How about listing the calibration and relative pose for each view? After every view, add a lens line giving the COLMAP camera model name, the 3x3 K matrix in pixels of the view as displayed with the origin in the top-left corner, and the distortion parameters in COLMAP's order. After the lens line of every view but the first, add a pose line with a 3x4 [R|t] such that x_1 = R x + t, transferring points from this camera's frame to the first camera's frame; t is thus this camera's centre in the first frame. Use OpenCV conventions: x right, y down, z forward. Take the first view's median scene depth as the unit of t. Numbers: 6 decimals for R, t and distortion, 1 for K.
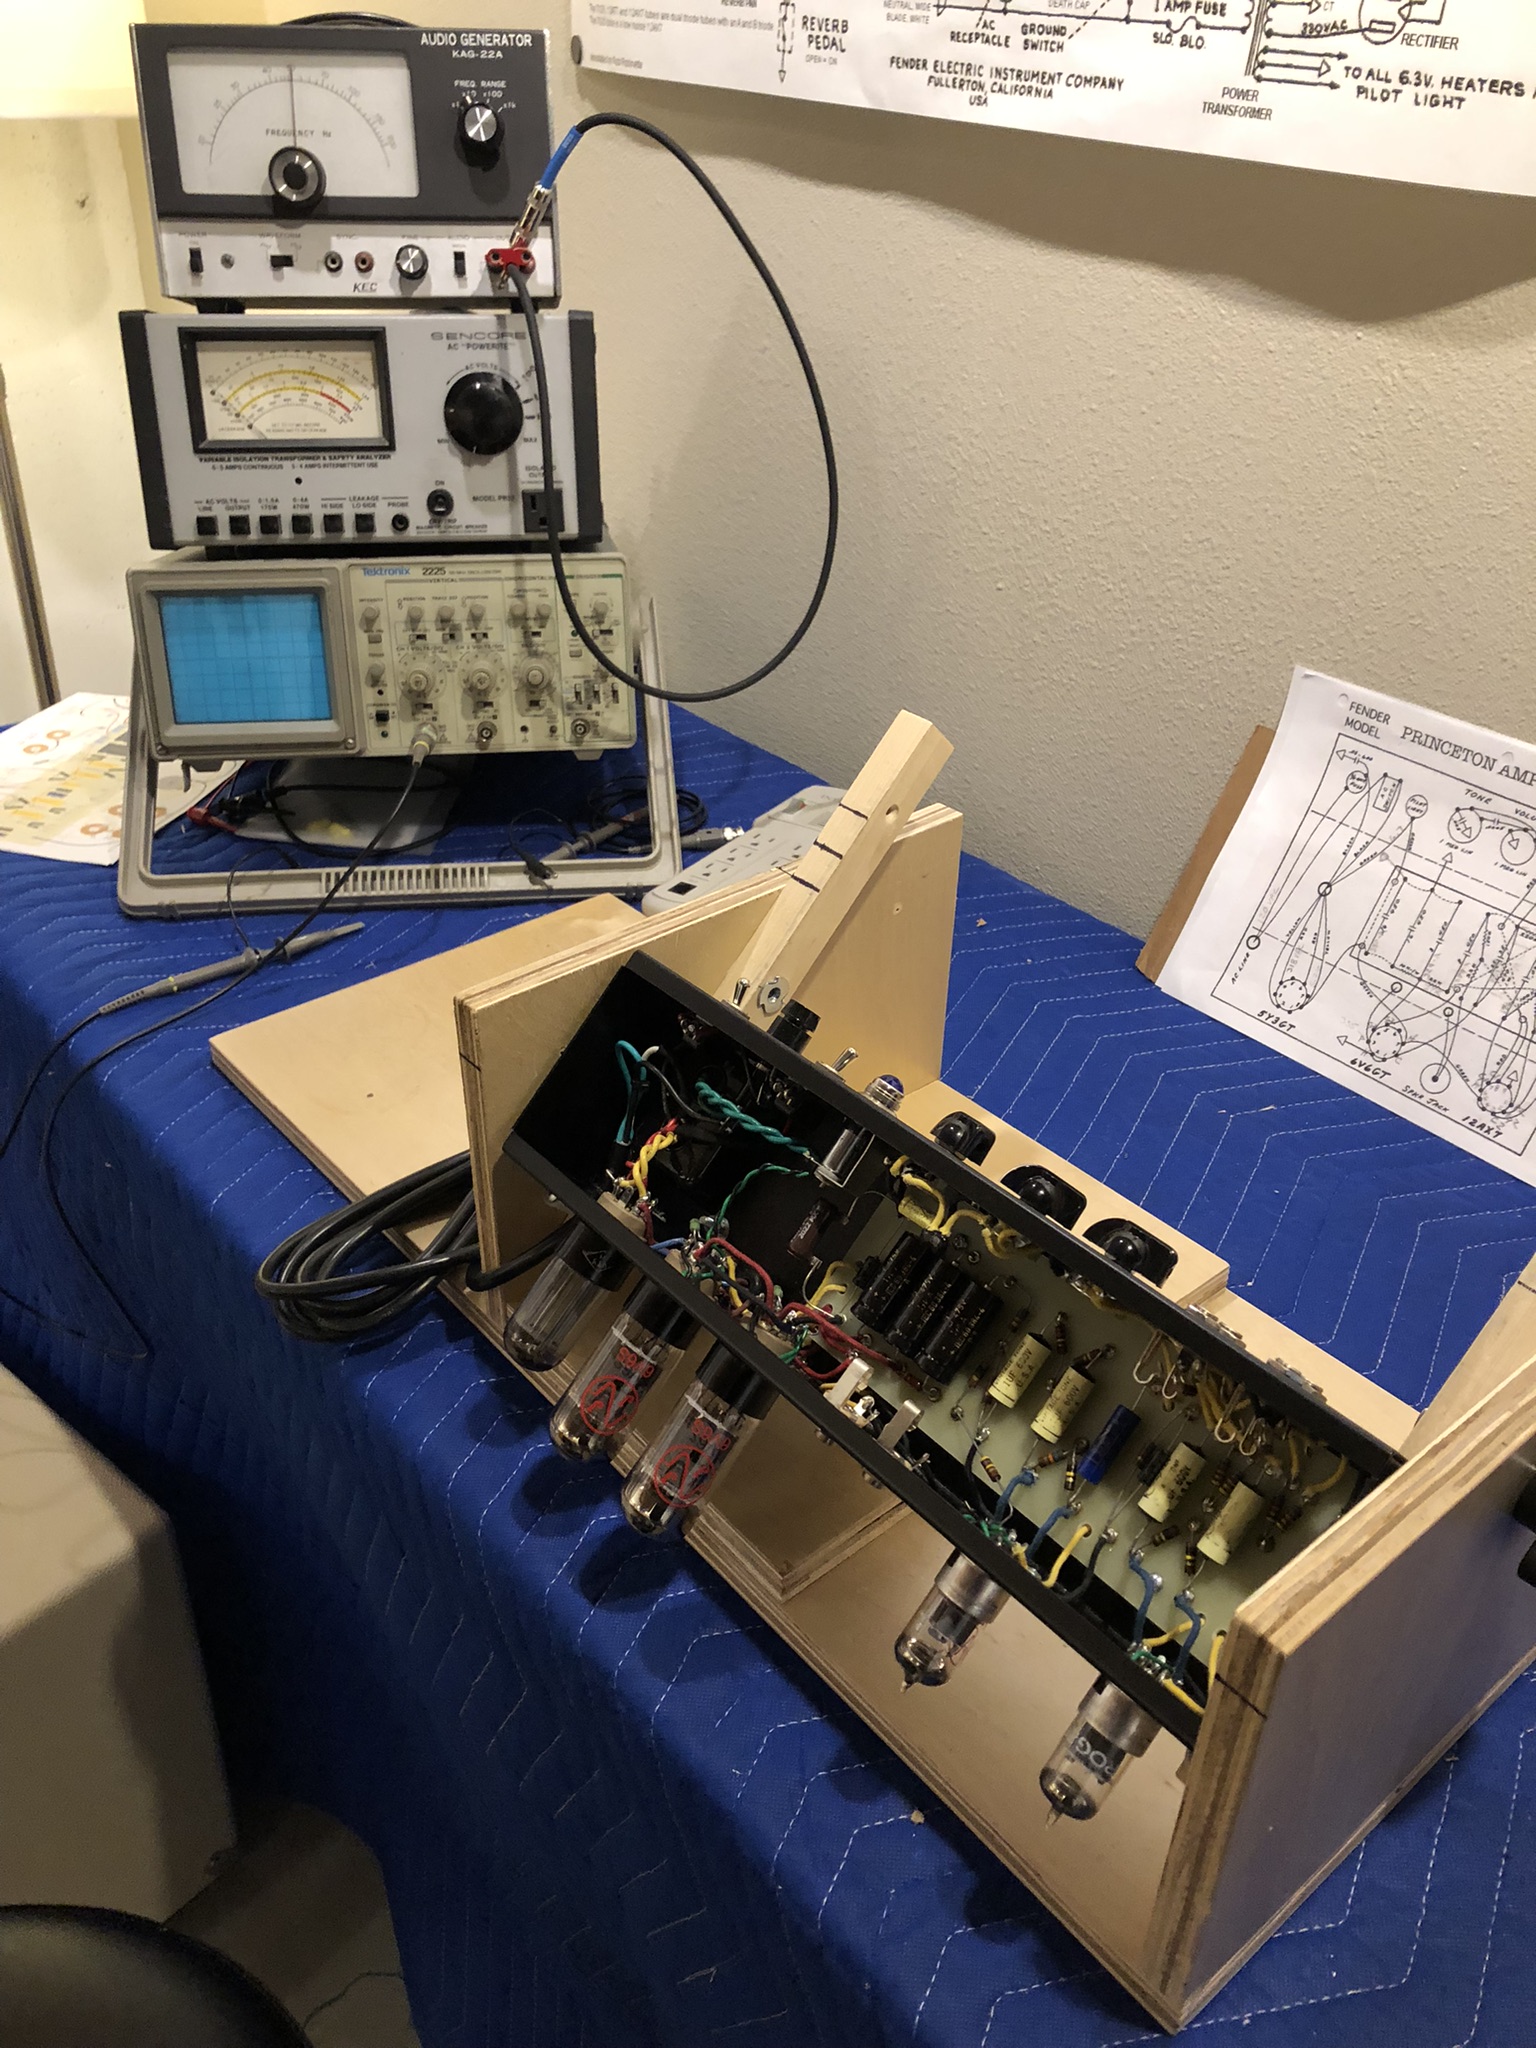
lens RADIAL K [[1681.5, 0, 768.0], [0, 1681.5, 1024.0], [0, 0, 1]] dist [-0.000536, -0.001910]
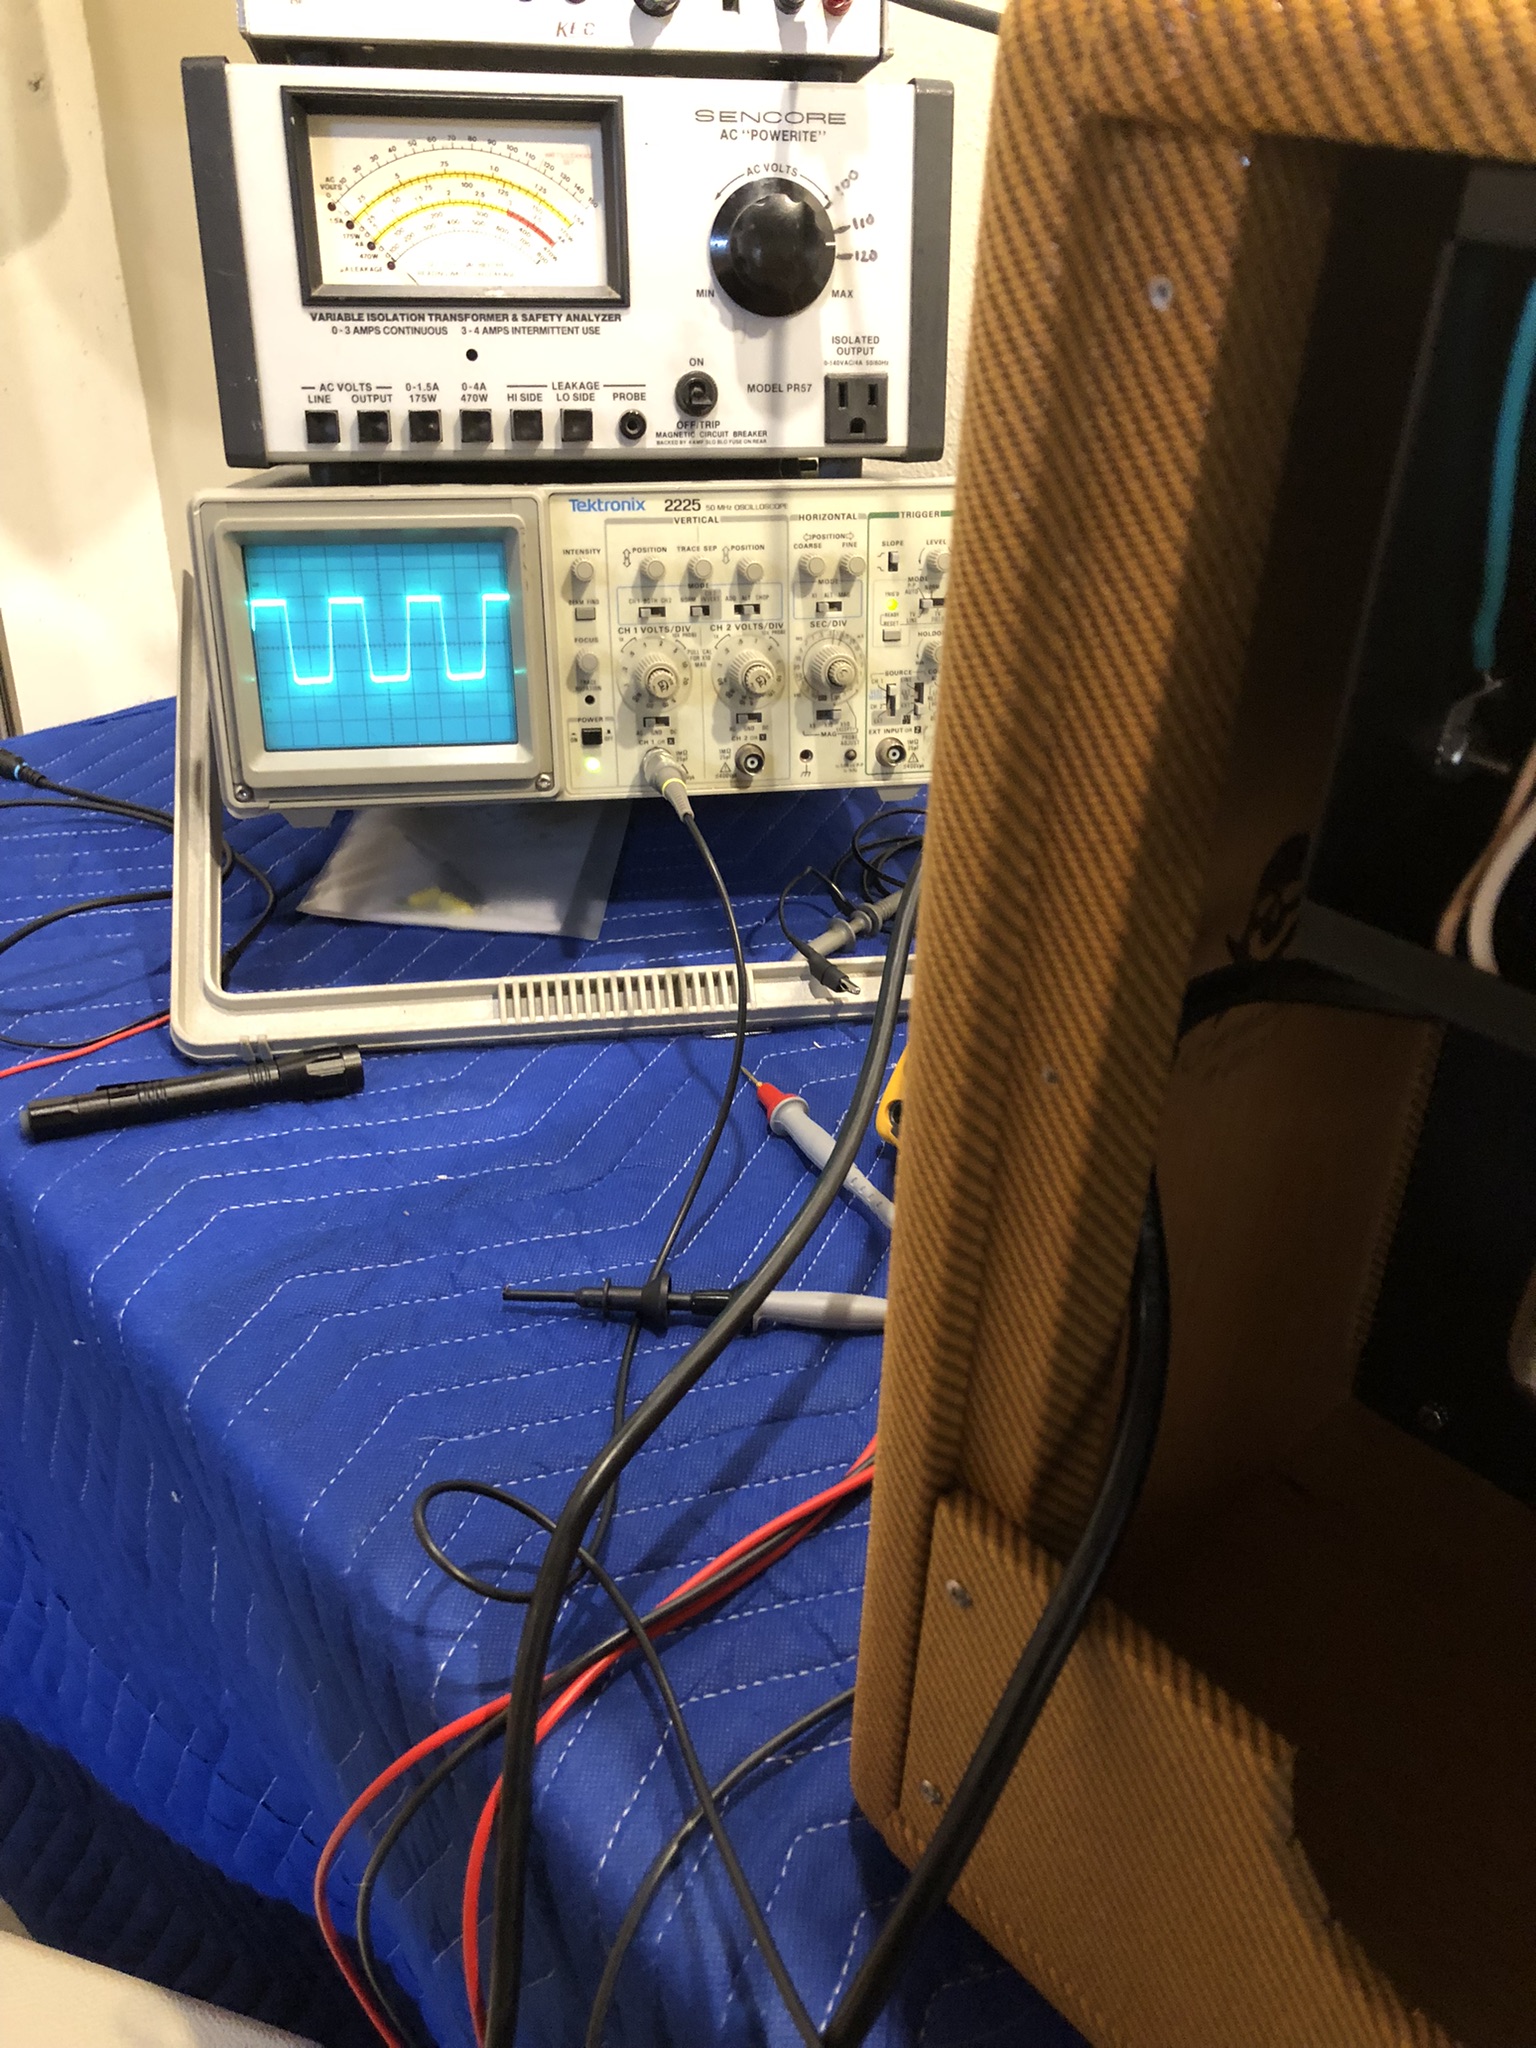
lens RADIAL K [[1621.3, 0, 768.0], [0, 1621.3, 1024.0], [0, 0, 1]] dist [-0.004727, 0.001125]
pose [[0.997784, -0.020538, 0.063290, -0.210041], [0.021355, 0.999697, -0.012246, -0.068086], [-0.063019, 0.013571, 0.997920, 0.399251]]
